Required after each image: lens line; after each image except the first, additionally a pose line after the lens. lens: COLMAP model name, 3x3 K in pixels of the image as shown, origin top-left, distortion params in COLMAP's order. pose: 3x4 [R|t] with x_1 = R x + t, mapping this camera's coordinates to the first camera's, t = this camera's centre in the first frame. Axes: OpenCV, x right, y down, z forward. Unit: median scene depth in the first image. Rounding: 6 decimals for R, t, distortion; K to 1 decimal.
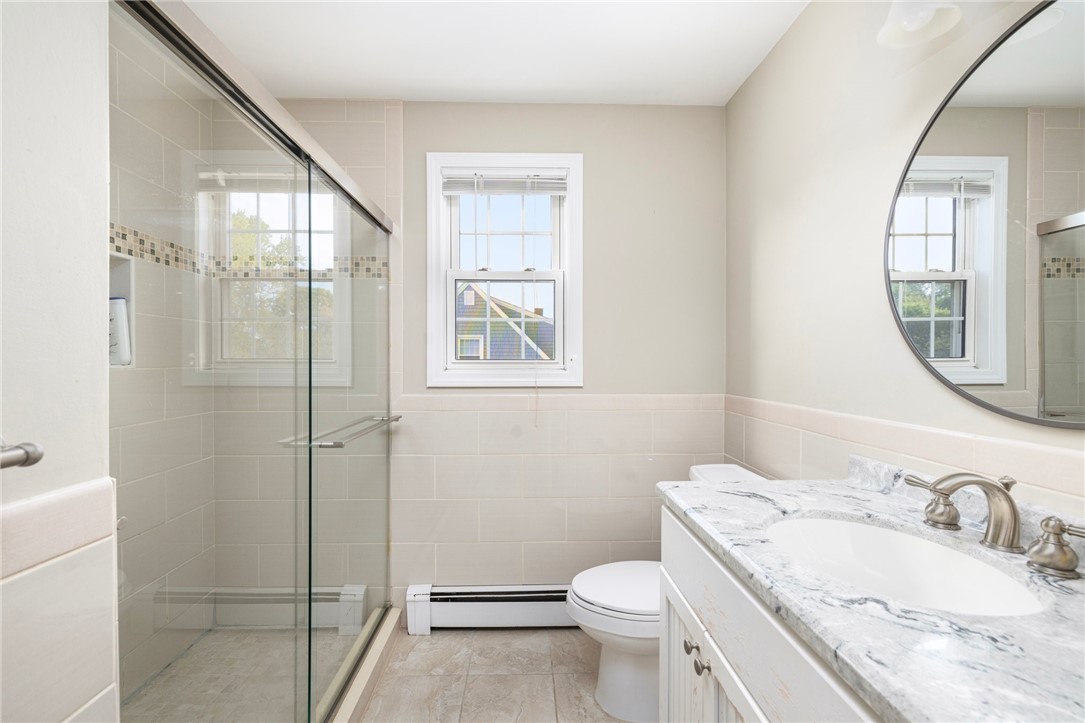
lens RADIAL K [[469.9, 0, 540.6], [0, 469.9, 362.5], [0, 0, 1]] dist [-0.001026, -0.000837]
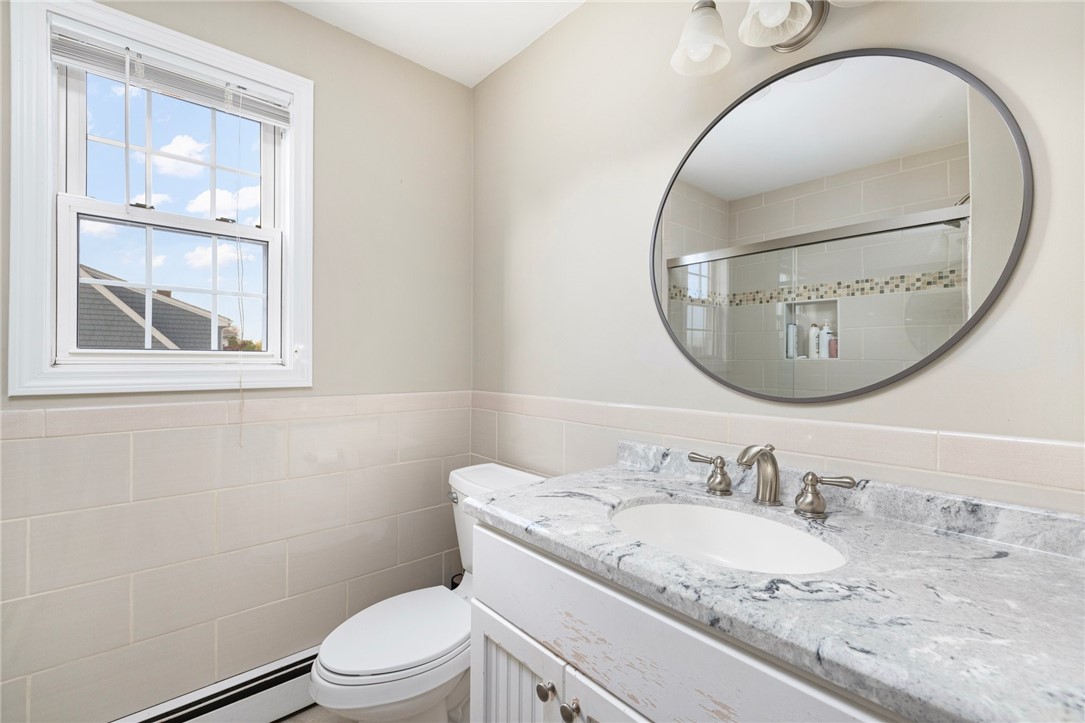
lens RADIAL K [[469.9, 0, 541.9], [0, 469.9, 363.5], [0, 0, 1]] dist [-0.001026, -0.000837]
pose [[0.773777, 0.001863, 0.633455, -0.204629], [-0.001544, 0.999998, -0.001054, 0.025917], [-0.633456, -0.000162, 0.773779, 0.344105]]
